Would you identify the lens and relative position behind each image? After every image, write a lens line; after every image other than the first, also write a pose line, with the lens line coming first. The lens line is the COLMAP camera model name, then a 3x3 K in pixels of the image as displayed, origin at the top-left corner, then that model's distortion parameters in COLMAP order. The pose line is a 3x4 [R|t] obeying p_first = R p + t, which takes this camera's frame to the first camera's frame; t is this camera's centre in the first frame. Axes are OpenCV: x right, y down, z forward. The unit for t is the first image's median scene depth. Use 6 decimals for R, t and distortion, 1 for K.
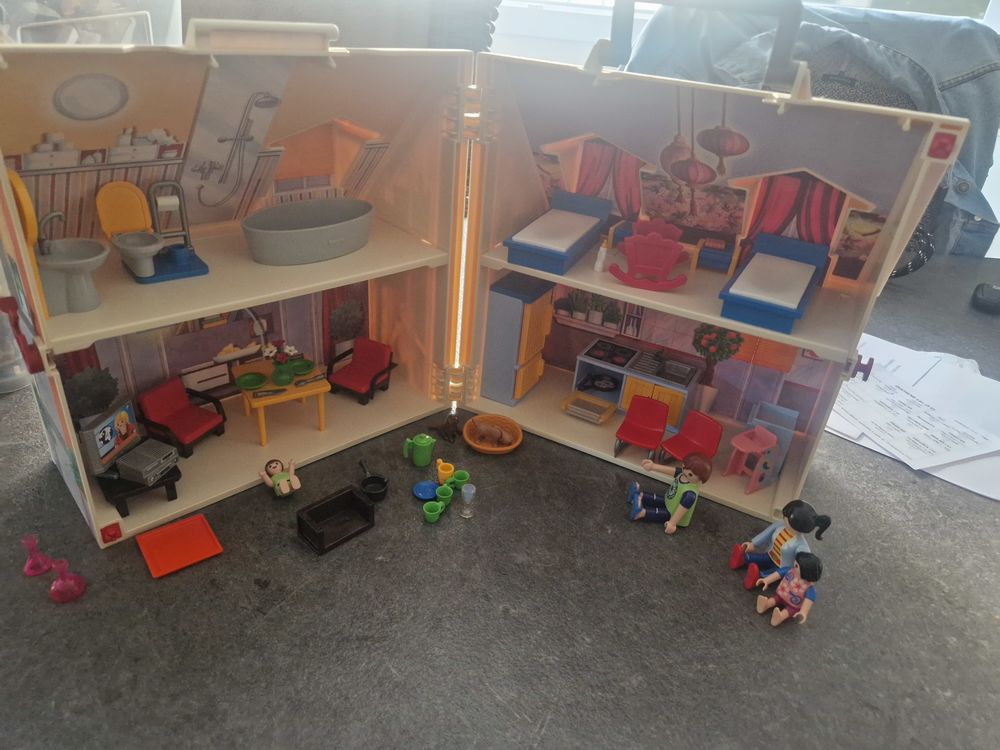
lens RADIAL K [[695.5, 0, 502.7], [0, 695.5, 373.9], [0, 0, 1]] dist [0.040808, -0.043938]
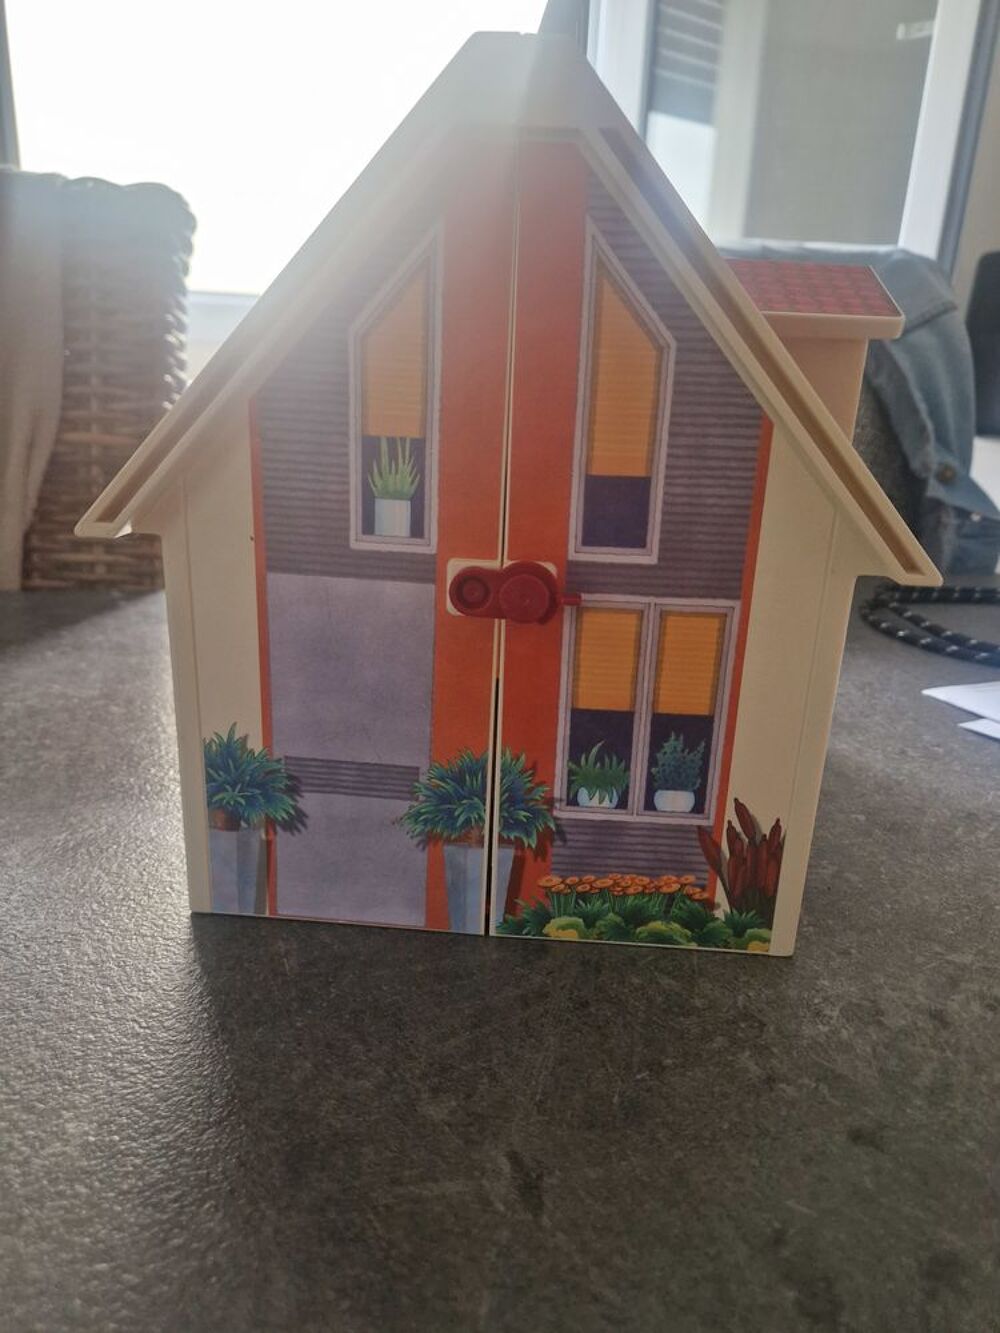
lens RADIAL K [[927.1, 0, 519.7], [0, 927.1, 640.7], [0, 0, 1]] dist [0.040808, -0.043938]
pose [[0.970319, -0.115578, 0.212420, 0.105583], [0.155766, 0.970616, -0.183415, -0.020473], [-0.184980, 0.211059, 0.959811, 0.531553]]
